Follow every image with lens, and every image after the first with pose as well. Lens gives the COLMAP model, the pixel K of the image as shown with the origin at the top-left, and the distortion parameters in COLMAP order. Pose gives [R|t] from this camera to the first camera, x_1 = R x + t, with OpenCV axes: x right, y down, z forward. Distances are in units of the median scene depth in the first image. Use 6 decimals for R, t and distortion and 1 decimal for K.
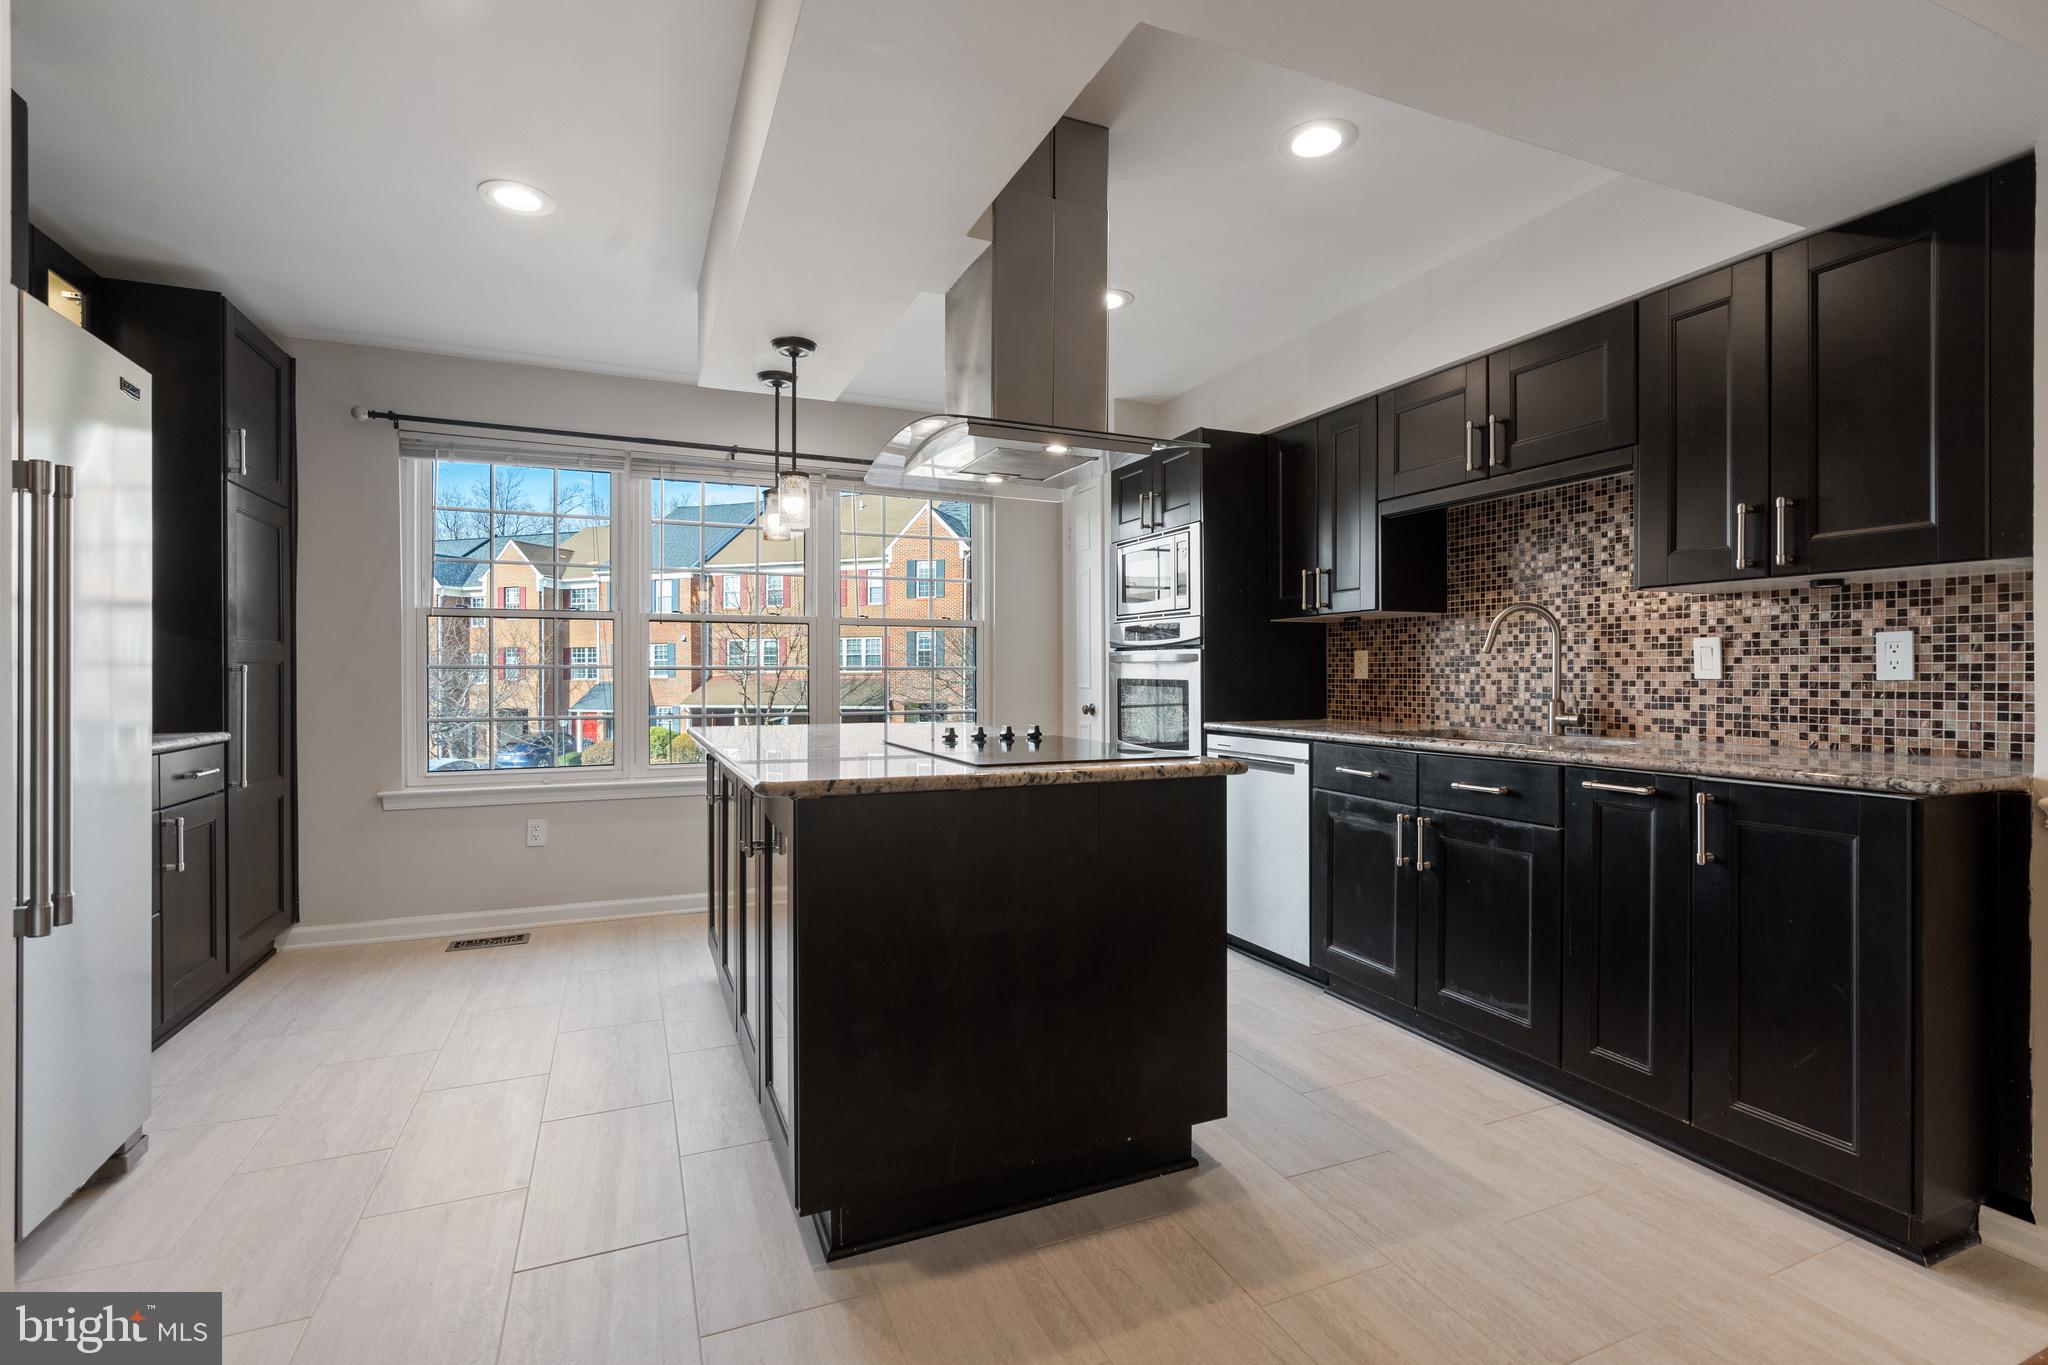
lens RADIAL K [[947.5, 0, 1023.4], [0, 947.5, 675.6], [0, 0, 1]] dist [-0.005326, 0.002173]
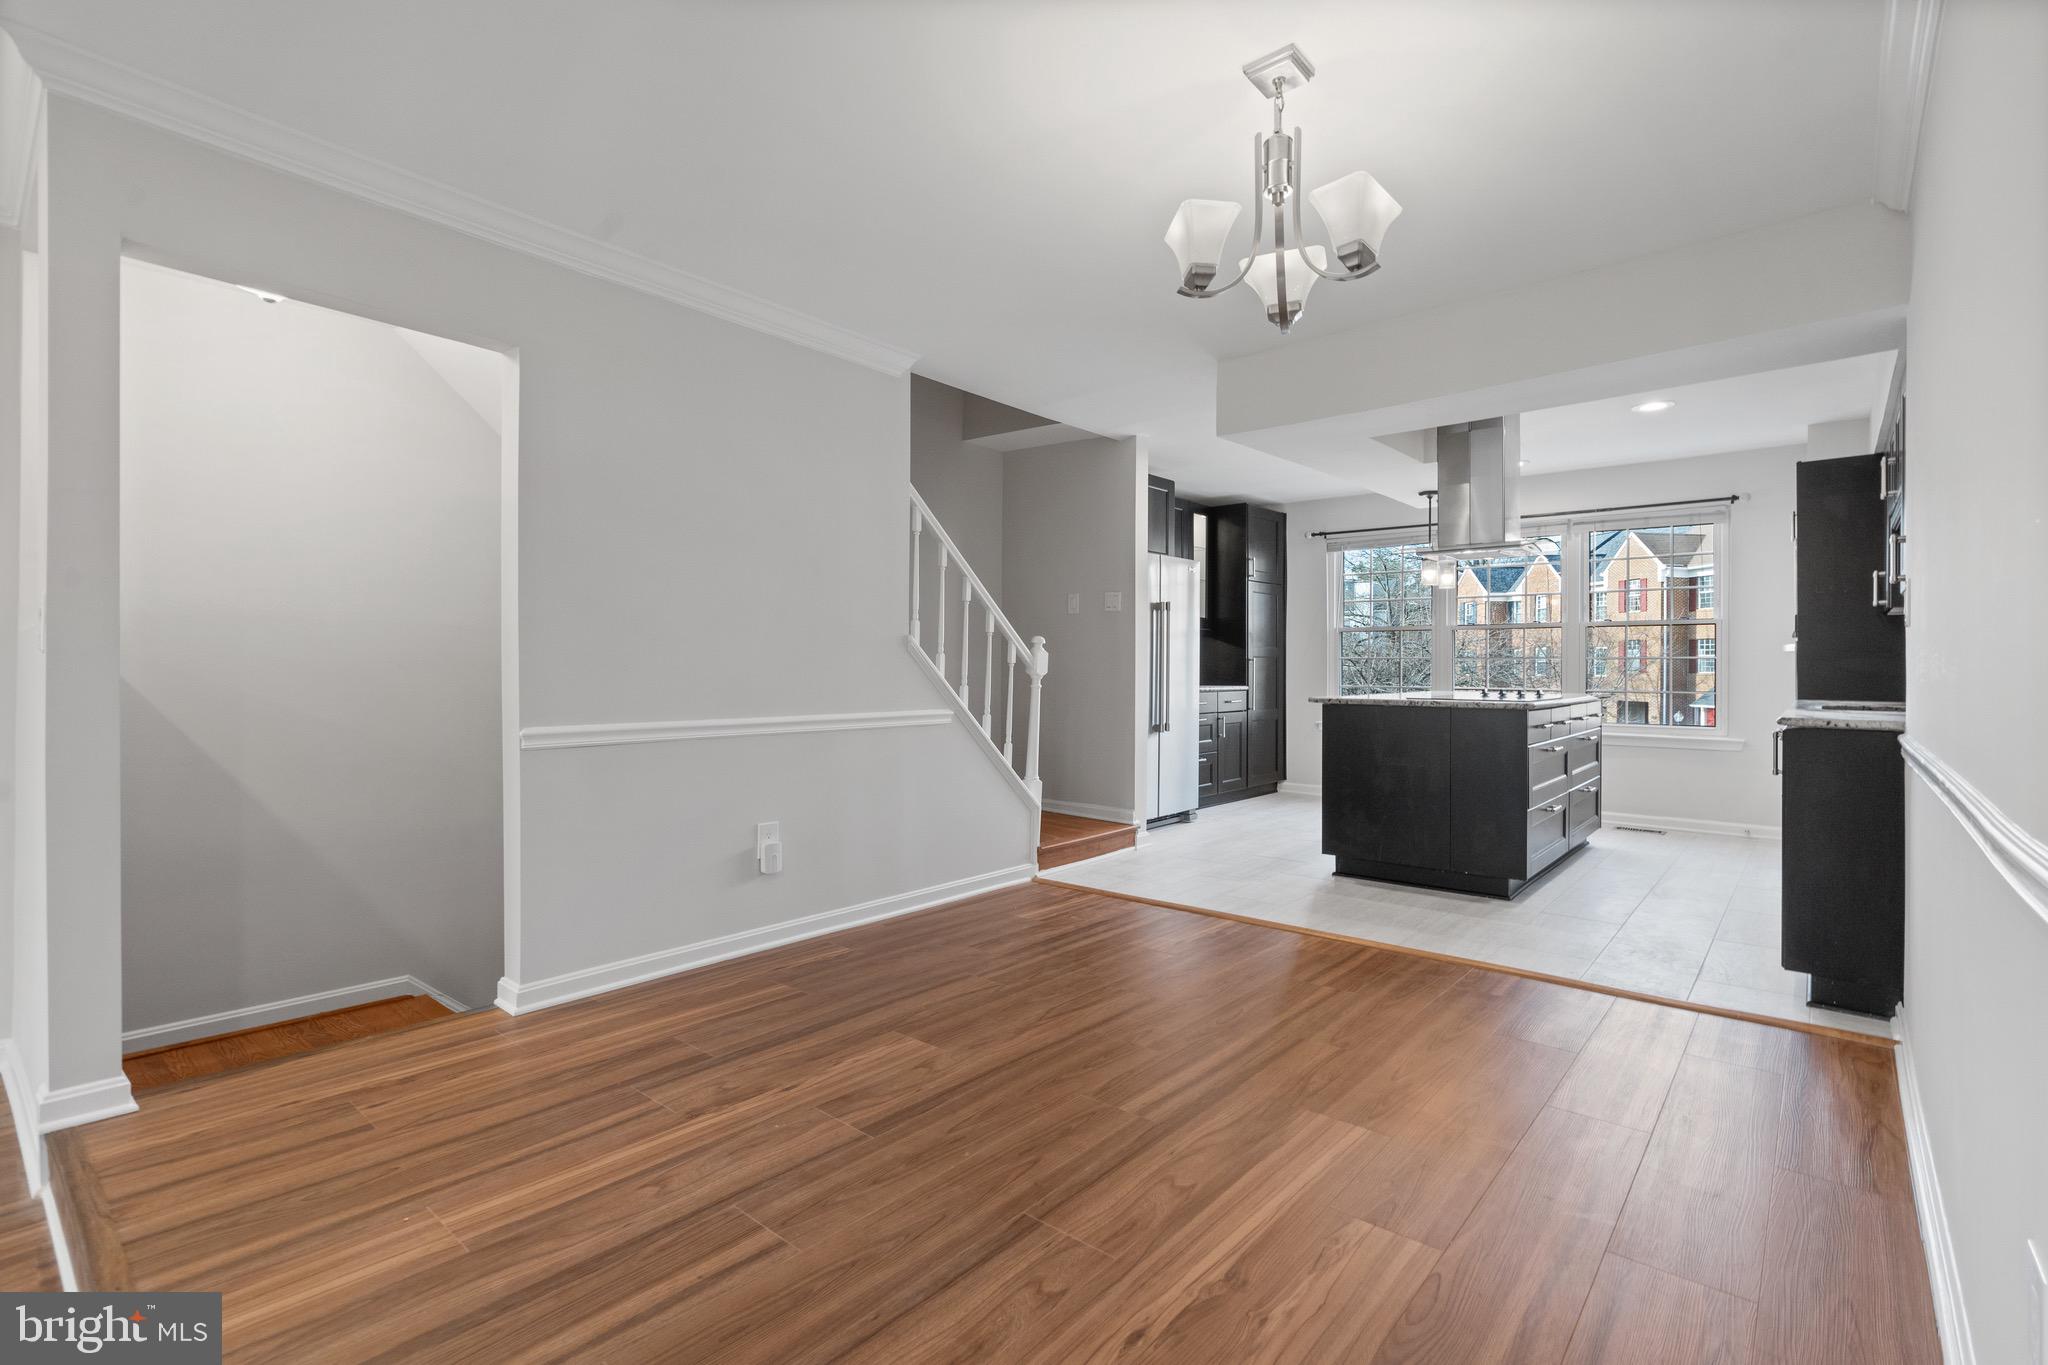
lens RADIAL K [[947.5, 0, 1000.1], [0, 947.5, 672.0], [0, 0, 1]] dist [-0.005326, 0.002173]
pose [[0.427775, 0.008251, -0.903848, 1.013289], [-0.004555, 0.999965, 0.006973, 0.011246], [0.903874, 0.001134, 0.427798, -0.566612]]
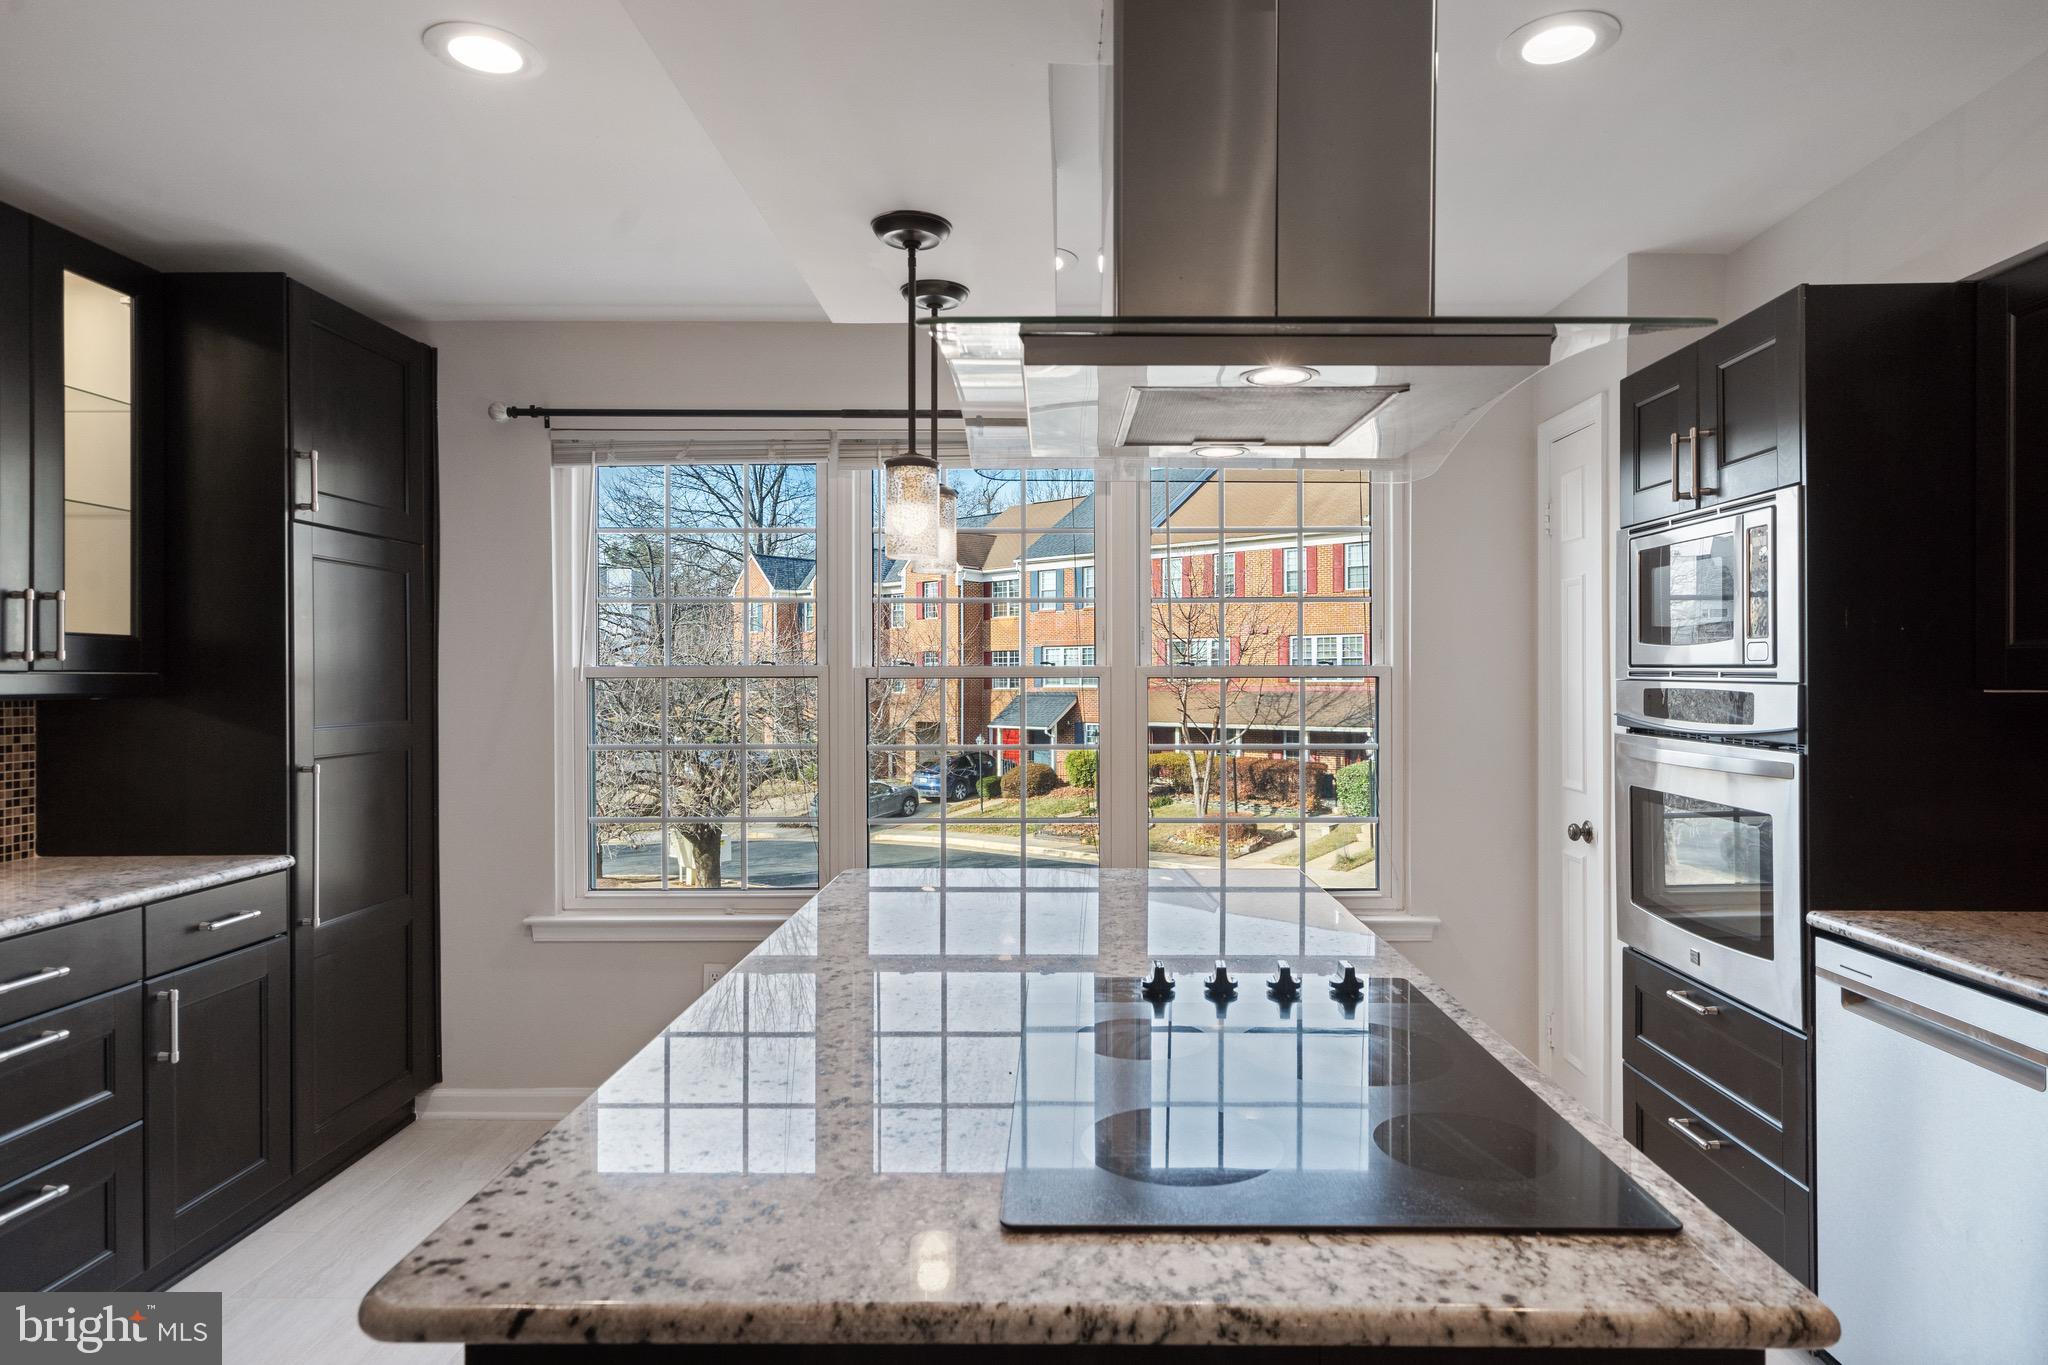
lens RADIAL K [[1205.6, 0, 1048.4], [0, 1205.6, 677.2], [0, 0, 1]] dist [-0.001731, 0.005230]
pose [[0.913095, 0.000564, -0.407746, 0.104660], [-0.000394, 1.000000, 0.000502, -0.077448], [0.407746, -0.000298, 0.913095, 0.345276]]
